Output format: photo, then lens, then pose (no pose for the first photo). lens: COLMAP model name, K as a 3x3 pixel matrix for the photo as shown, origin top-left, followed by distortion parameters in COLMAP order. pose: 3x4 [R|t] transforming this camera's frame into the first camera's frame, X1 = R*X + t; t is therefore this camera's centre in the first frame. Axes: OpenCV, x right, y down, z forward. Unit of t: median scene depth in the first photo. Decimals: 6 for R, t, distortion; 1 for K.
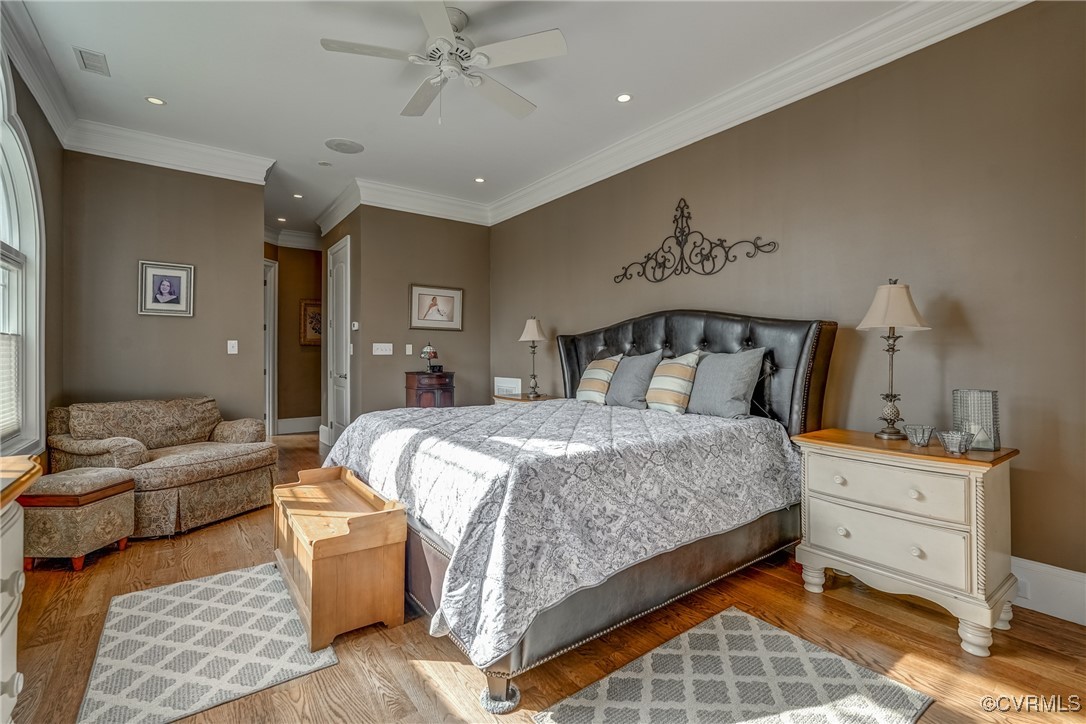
lens RADIAL K [[477.7, 0, 542.2], [0, 477.7, 355.0], [0, 0, 1]] dist [-0.011046, 0.005336]
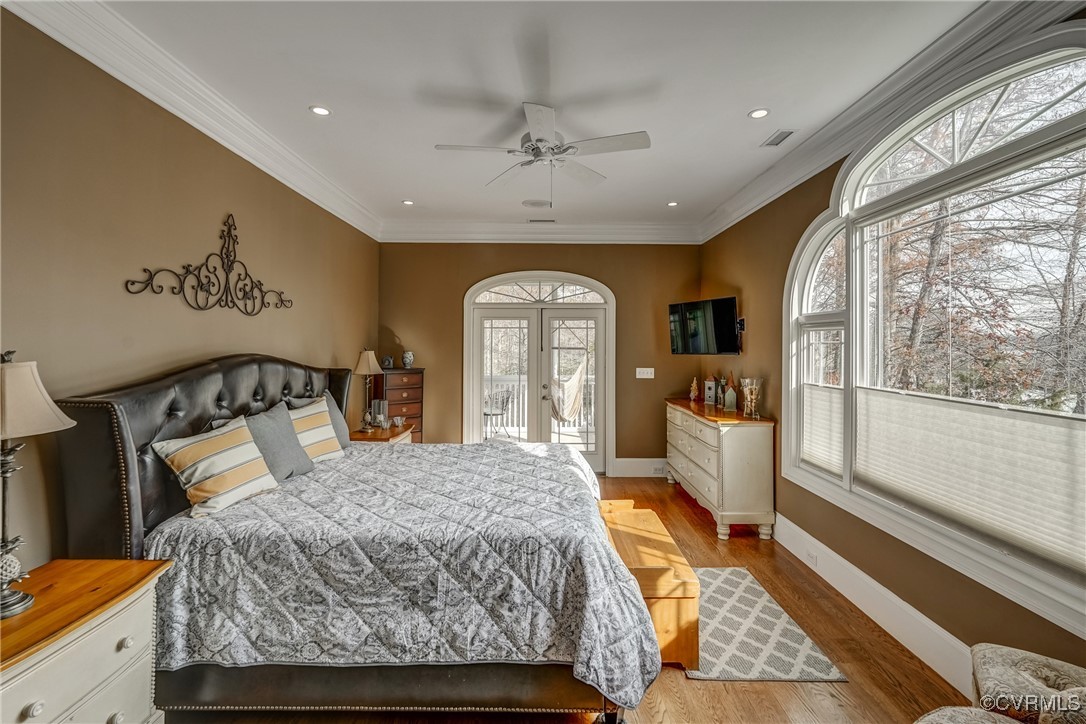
lens RADIAL K [[477.7, 0, 543.5], [0, 477.7, 352.5], [0, 0, 1]] dist [-0.011046, 0.005336]
pose [[-0.795771, -0.008877, 0.605533, -0.609373], [0.001368, 0.999864, 0.016456, -0.106812], [-0.605597, 0.013924, -0.795650, 1.313233]]
